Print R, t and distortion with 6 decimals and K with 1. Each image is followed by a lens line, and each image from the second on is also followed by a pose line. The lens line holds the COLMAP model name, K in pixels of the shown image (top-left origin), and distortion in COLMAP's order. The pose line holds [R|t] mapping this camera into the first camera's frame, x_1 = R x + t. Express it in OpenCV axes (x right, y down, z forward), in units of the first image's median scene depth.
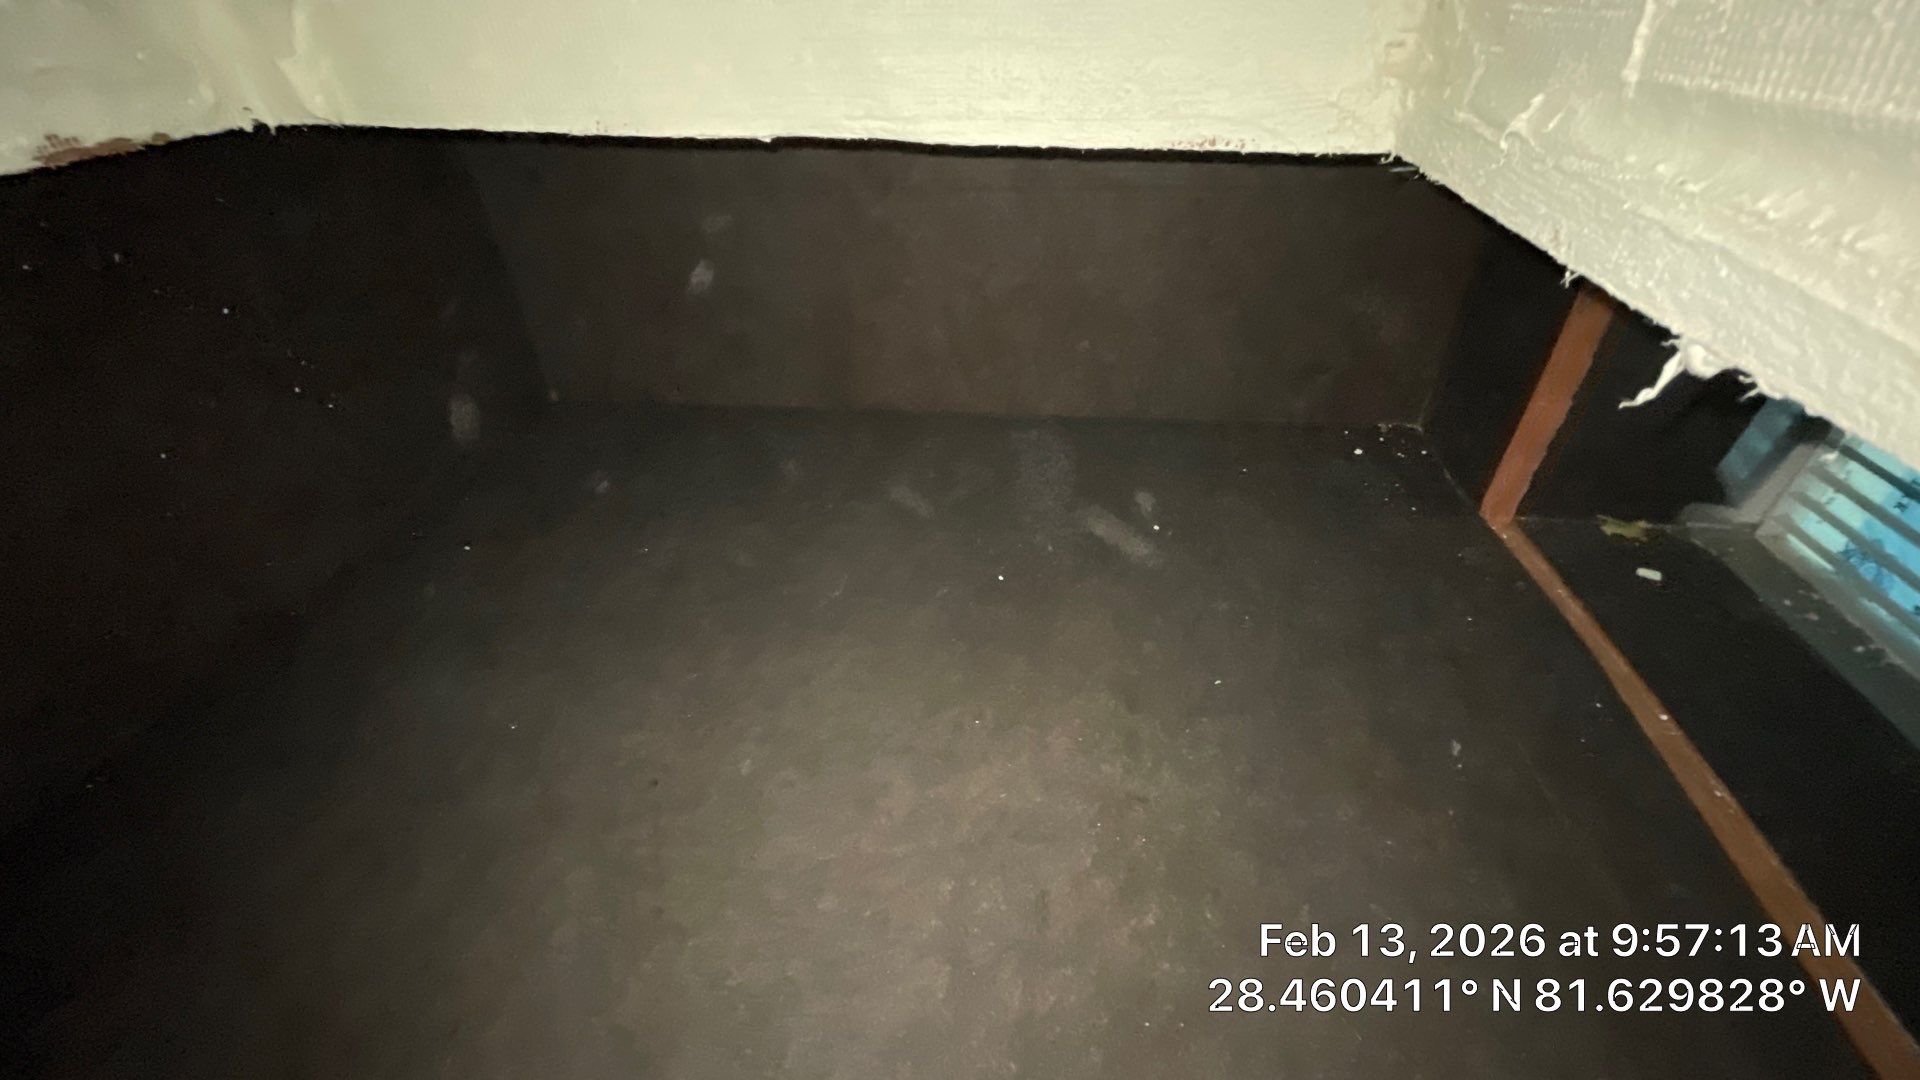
lens RADIAL K [[776.7, 0, 955.7], [0, 776.7, 543.3], [0, 0, 1]] dist [-0.001269, -0.001246]
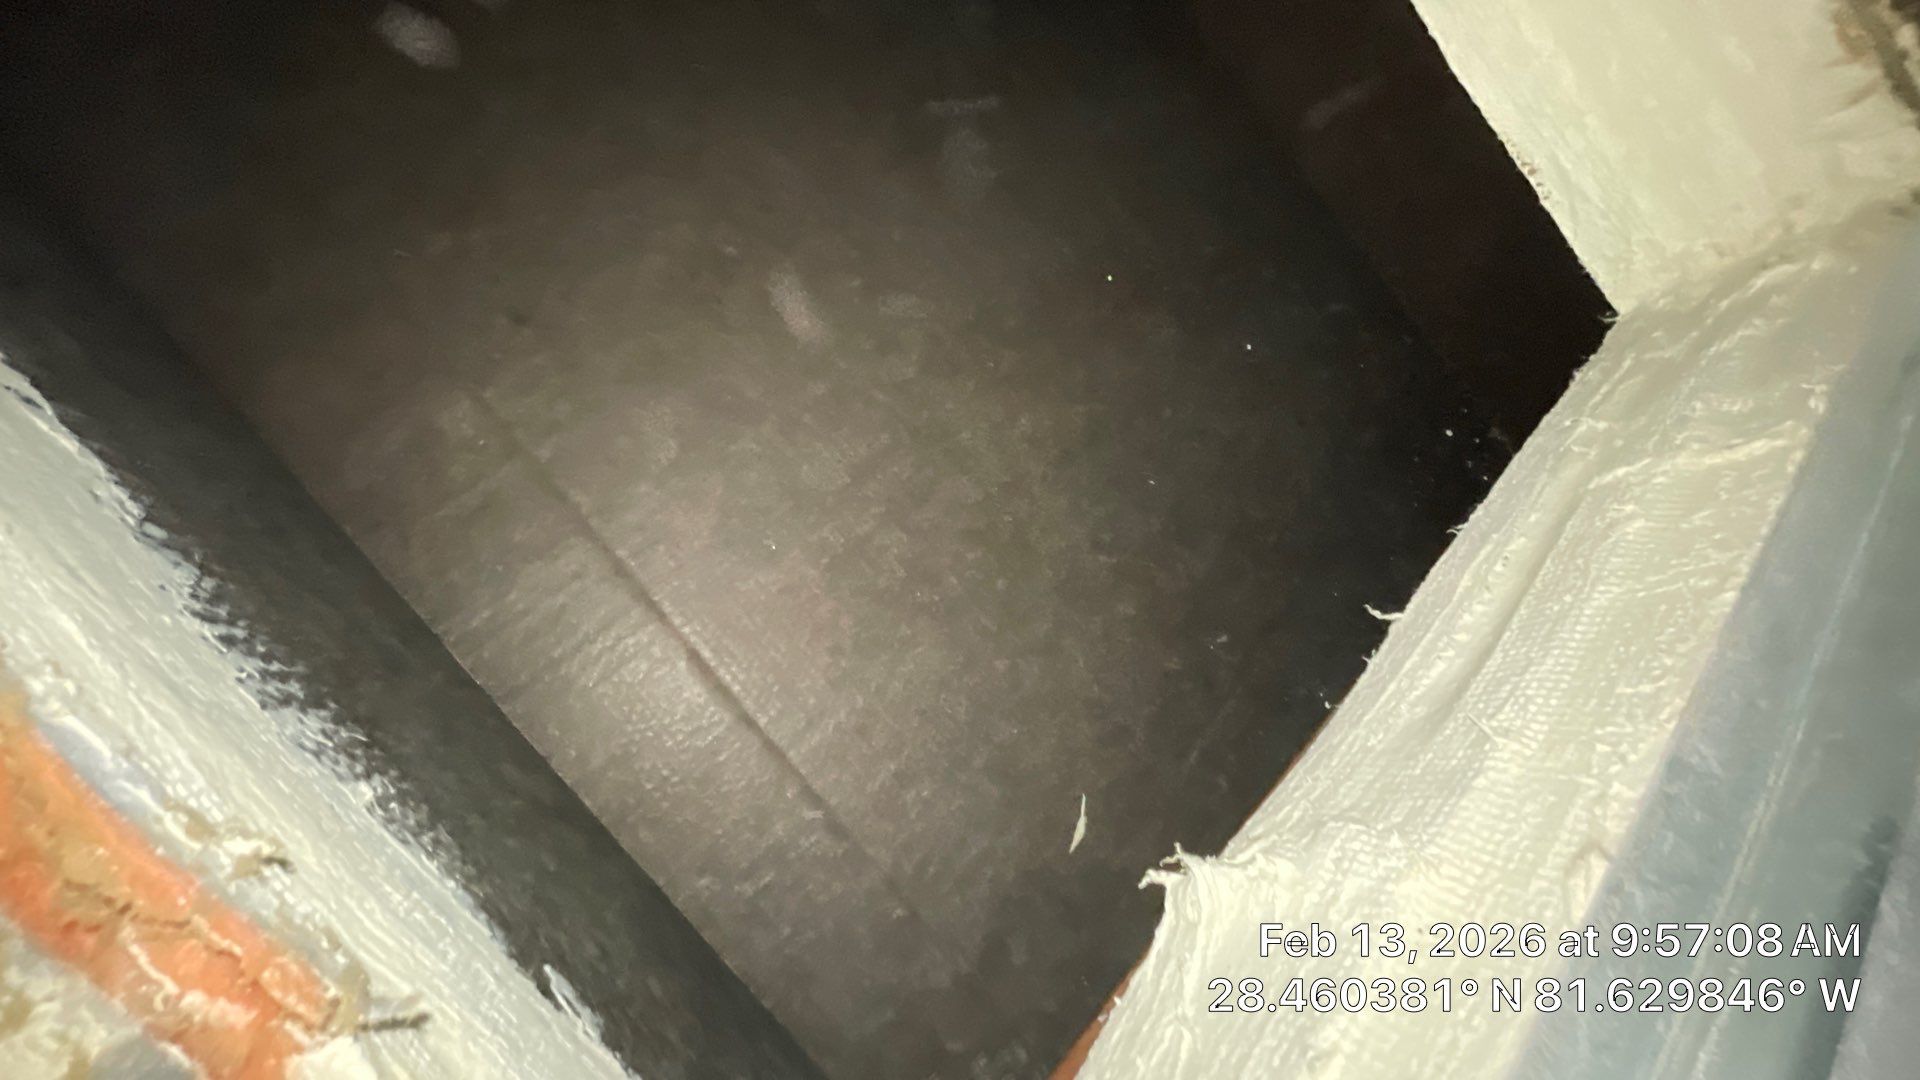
lens RADIAL K [[776.7, 0, 951.2], [0, 776.7, 540.2], [0, 0, 1]] dist [-0.001269, -0.001246]
pose [[0.702211, 0.694395, 0.157210, -0.015197], [-0.660373, 0.552719, 0.508340, -0.270403], [0.266096, -0.460779, 0.846685, -0.239613]]
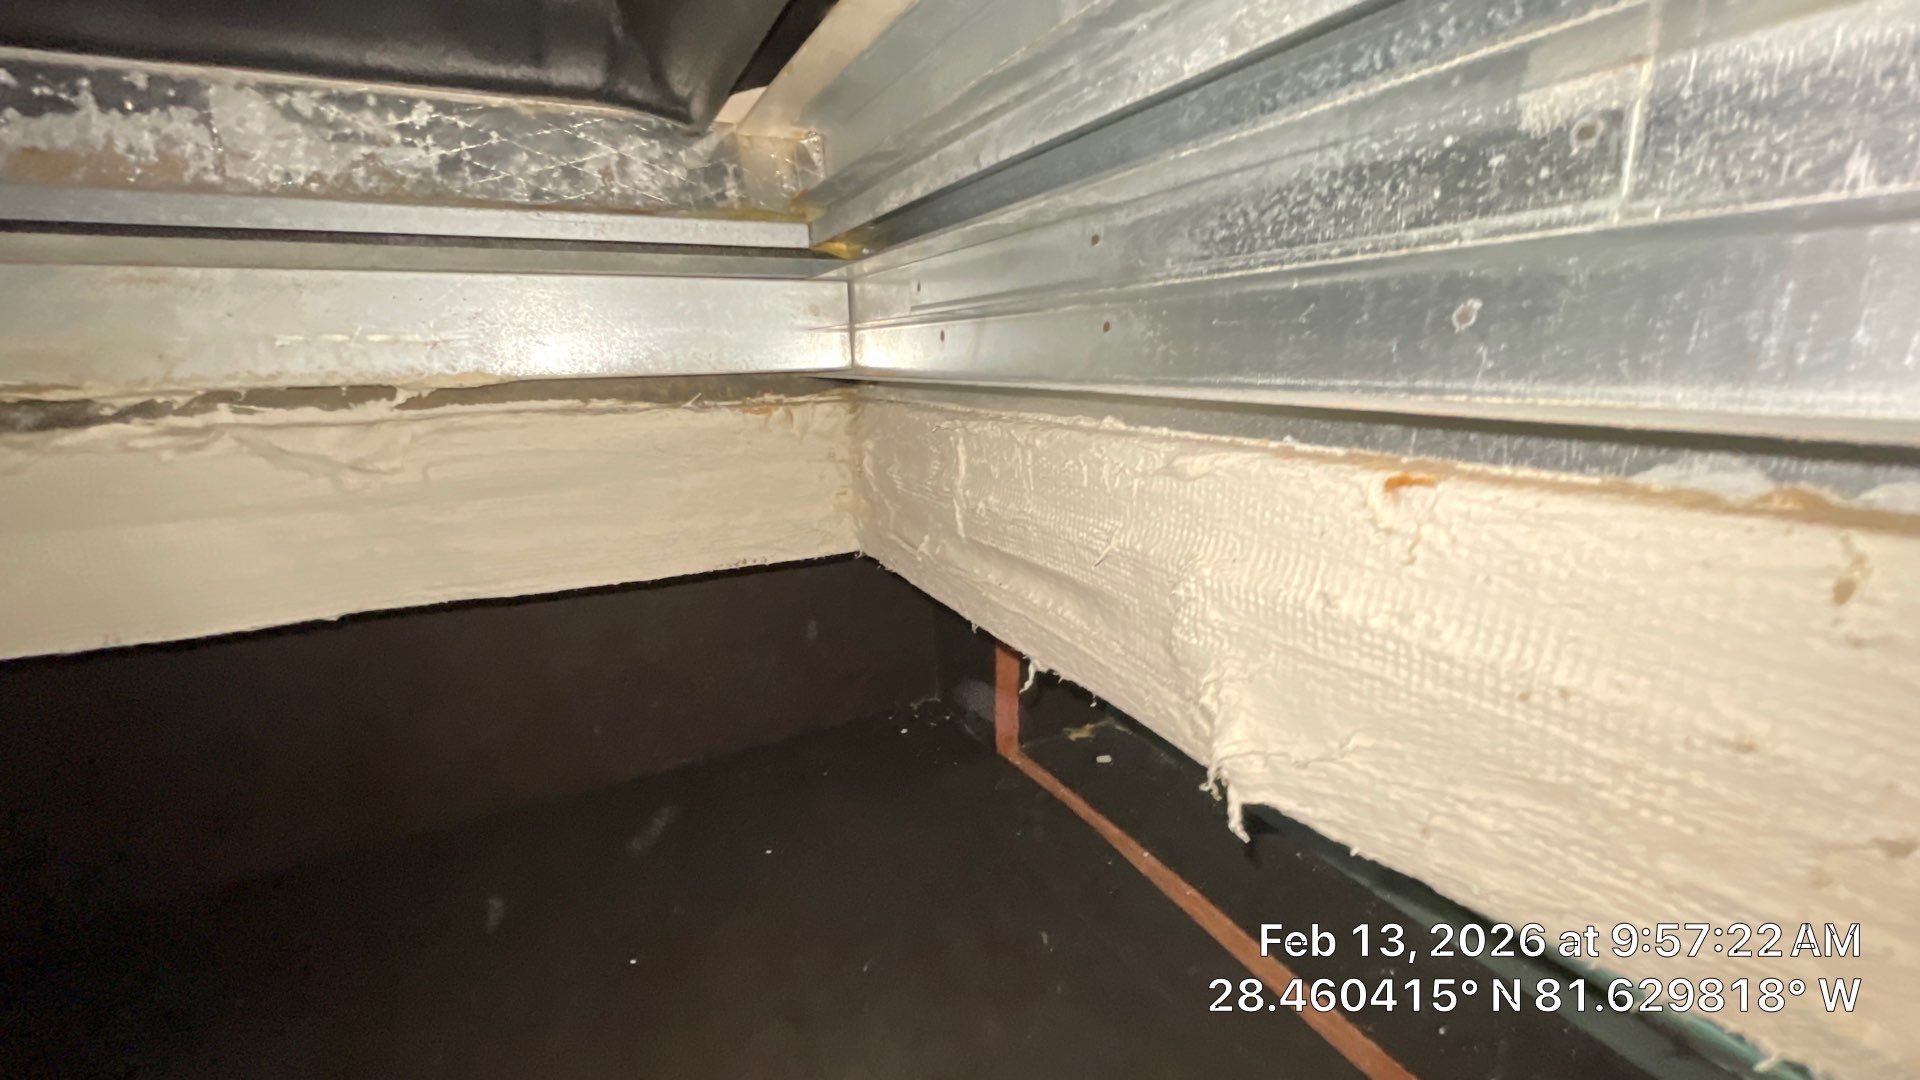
lens RADIAL K [[776.7, 0, 963.3], [0, 776.7, 546.4], [0, 0, 1]] dist [-0.001269, -0.001246]
pose [[0.813091, -0.143825, 0.564091, -0.134531], [0.349236, 0.895772, -0.275004, -0.015759], [-0.465744, 0.420604, 0.778572, -0.289641]]
